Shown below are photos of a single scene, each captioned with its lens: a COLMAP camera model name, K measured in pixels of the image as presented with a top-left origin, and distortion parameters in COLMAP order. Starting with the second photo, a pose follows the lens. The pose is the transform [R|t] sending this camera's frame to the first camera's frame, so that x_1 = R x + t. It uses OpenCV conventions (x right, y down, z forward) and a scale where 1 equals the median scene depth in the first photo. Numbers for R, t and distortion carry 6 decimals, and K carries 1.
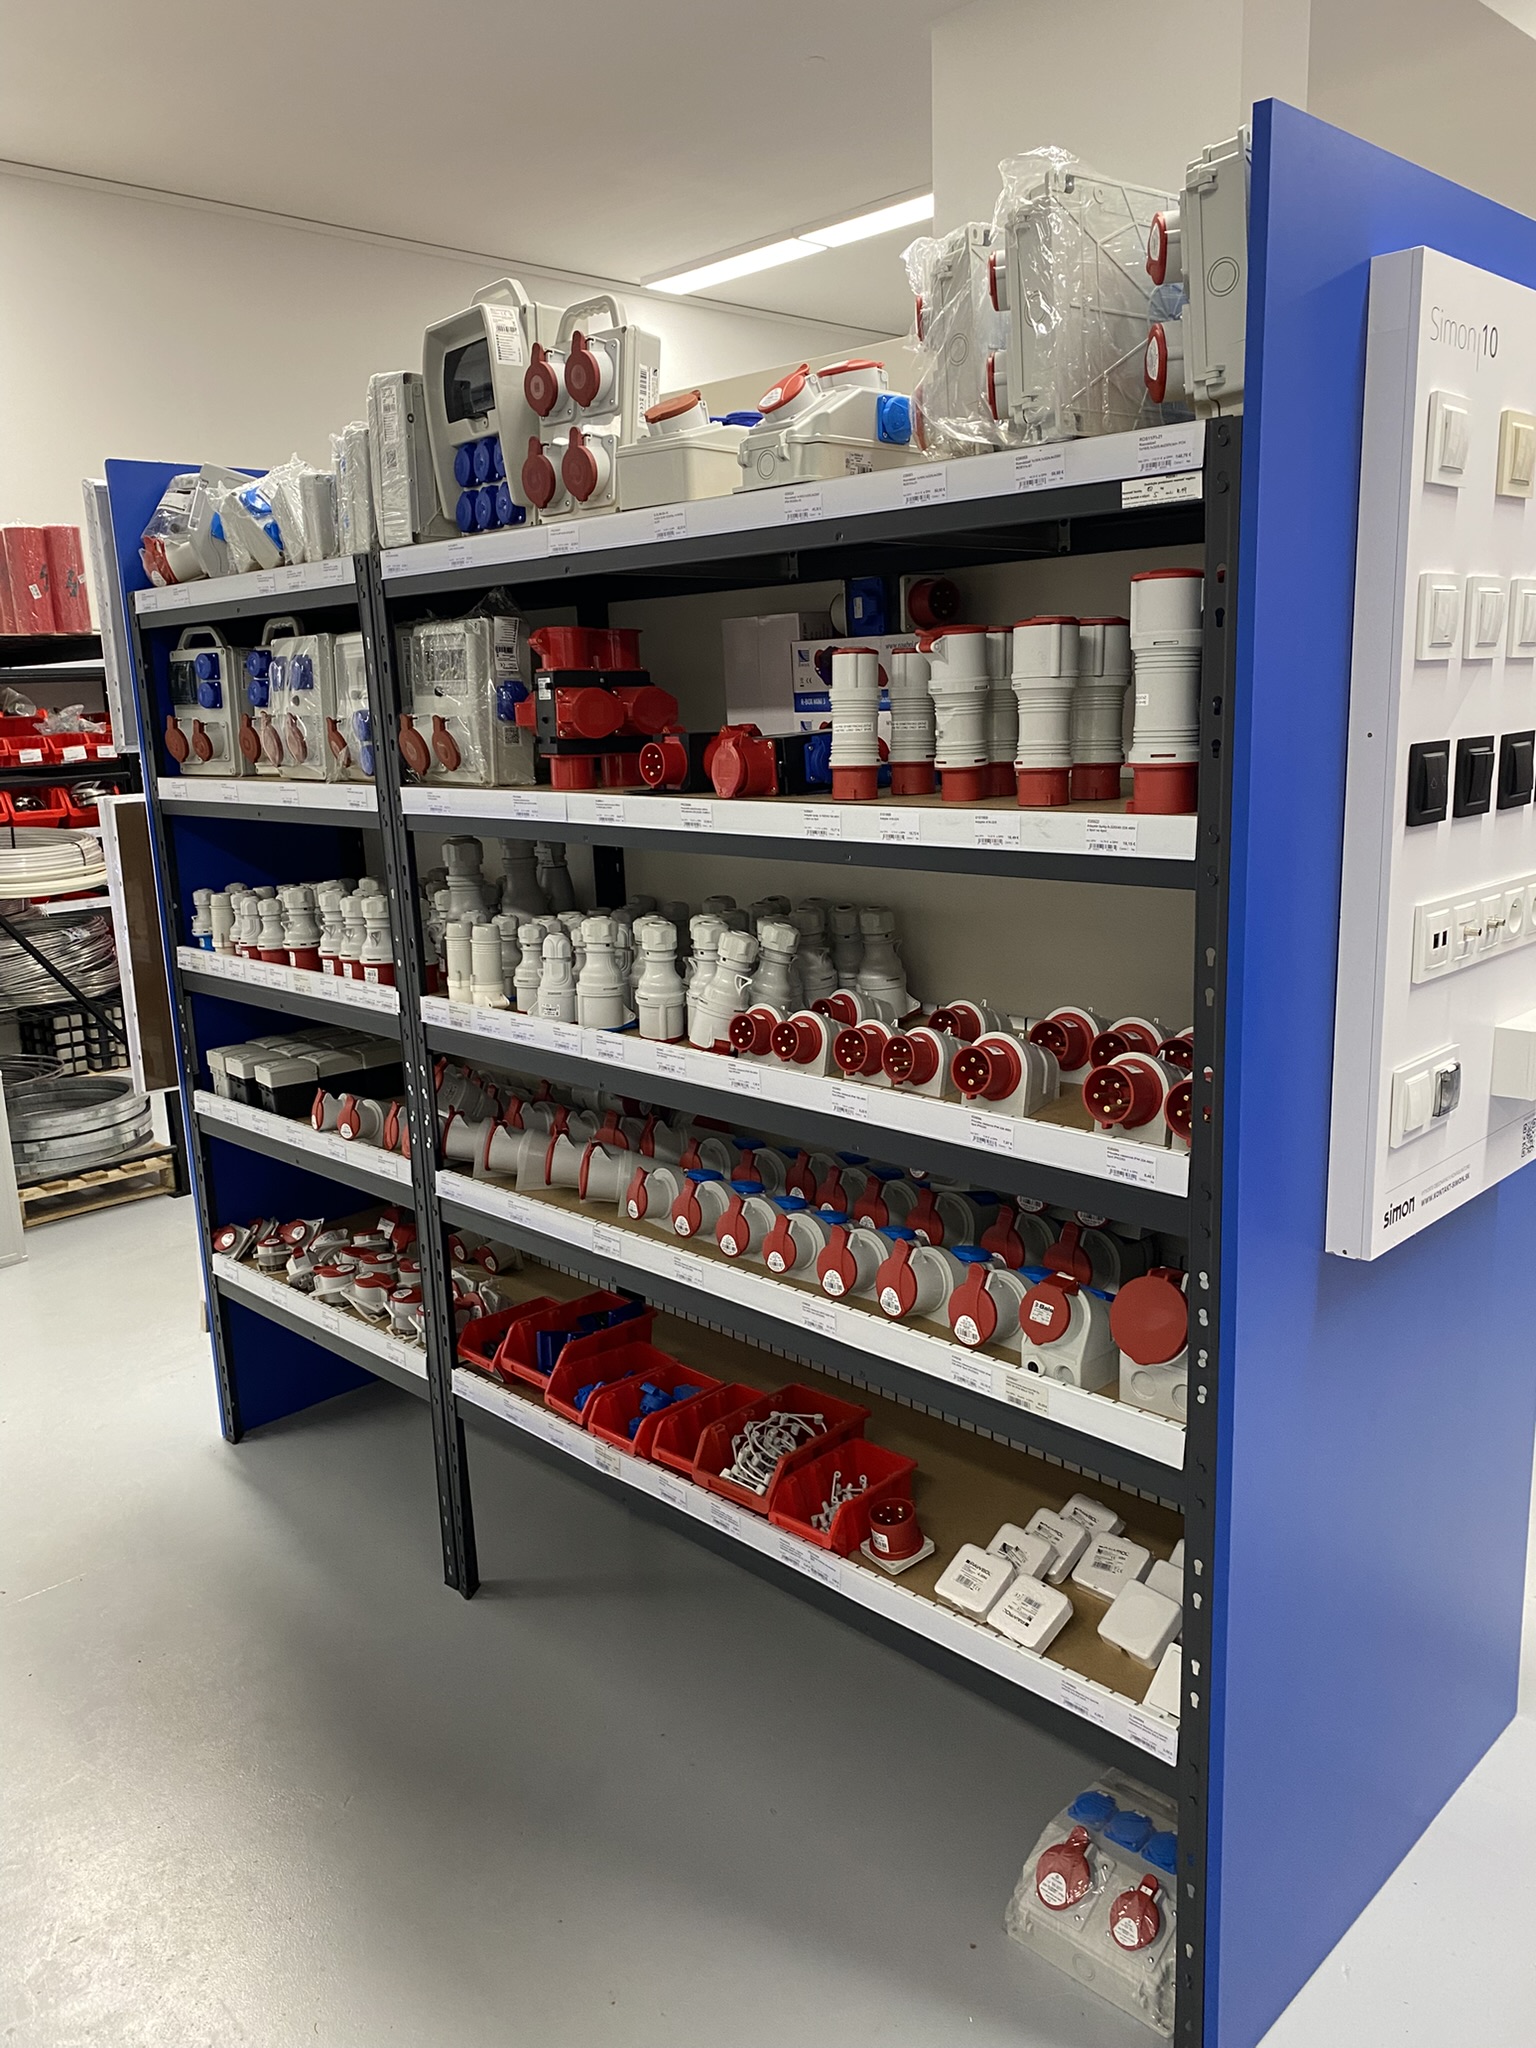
lens RADIAL K [[1555.0, 0, 769.1], [0, 1555.0, 1028.0], [0, 0, 1]] dist [0.009873, -0.010934]
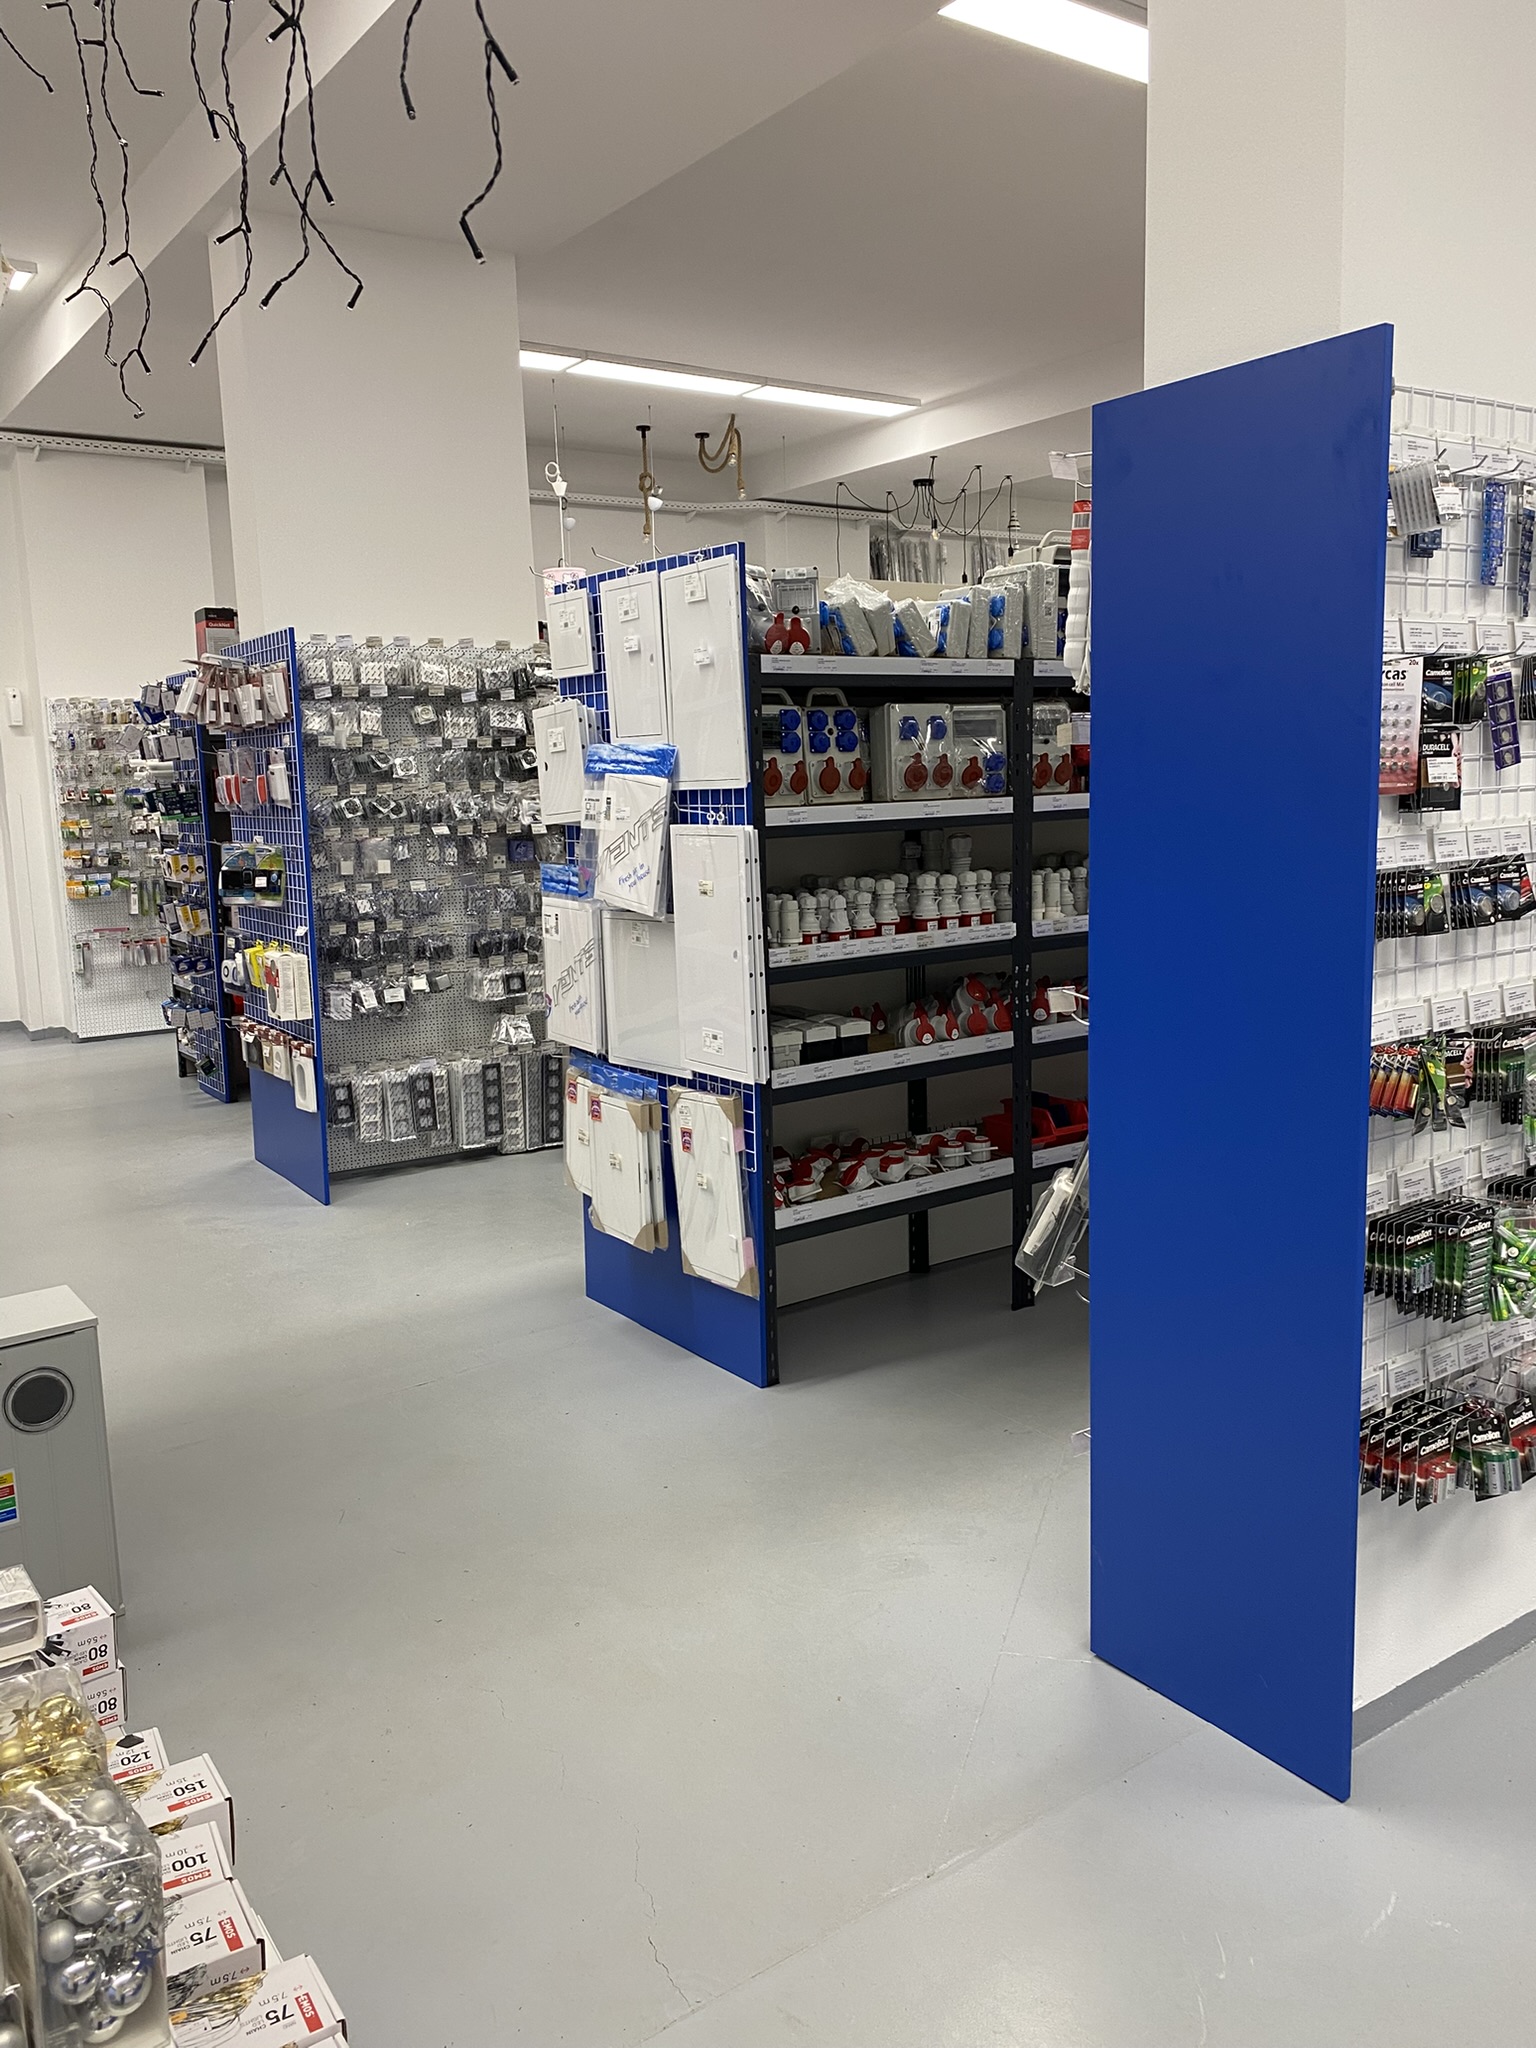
lens RADIAL K [[1555.0, 0, 758.5], [0, 1555.0, 1012.8], [0, 0, 1]] dist [0.009873, -0.010934]
pose [[0.178491, -0.121562, 0.976403, -1.867412], [0.233331, 0.969262, 0.078019, -0.119248], [-0.955875, 0.213900, 0.201369, 0.934462]]
